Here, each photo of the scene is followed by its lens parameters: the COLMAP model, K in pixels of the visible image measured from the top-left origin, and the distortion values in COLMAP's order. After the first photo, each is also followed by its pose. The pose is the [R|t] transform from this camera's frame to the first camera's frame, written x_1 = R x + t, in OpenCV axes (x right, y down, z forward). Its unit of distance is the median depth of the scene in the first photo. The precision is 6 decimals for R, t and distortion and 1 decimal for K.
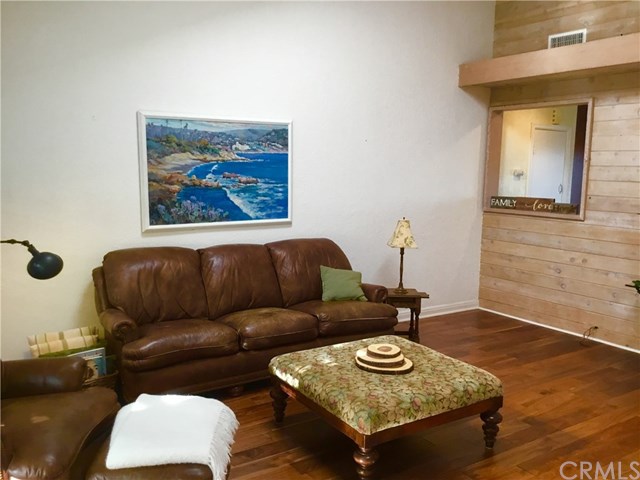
lens RADIAL K [[587.1, 0, 317.9], [0, 587.1, 241.4], [0, 0, 1]] dist [0.096589, -0.196201]
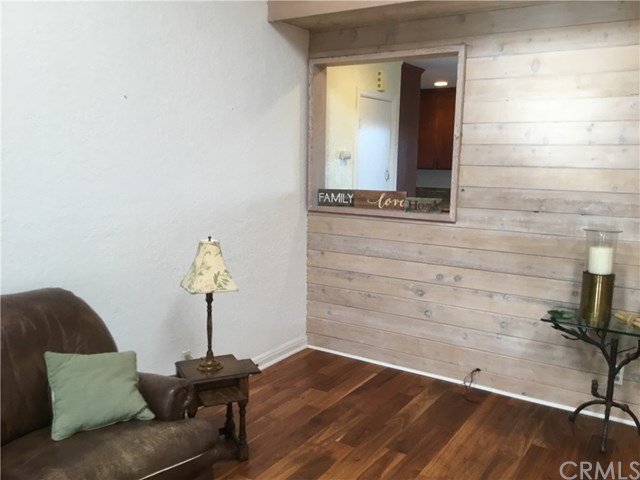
lens RADIAL K [[587.1, 0, 323.5], [0, 587.1, 244.5], [0, 0, 1]] dist [0.096589, -0.196201]
pose [[0.916853, -0.067227, 0.393525, 0.023838], [0.053531, 0.997520, 0.045691, -0.049099], [-0.395620, -0.020826, 0.918178, 0.414175]]
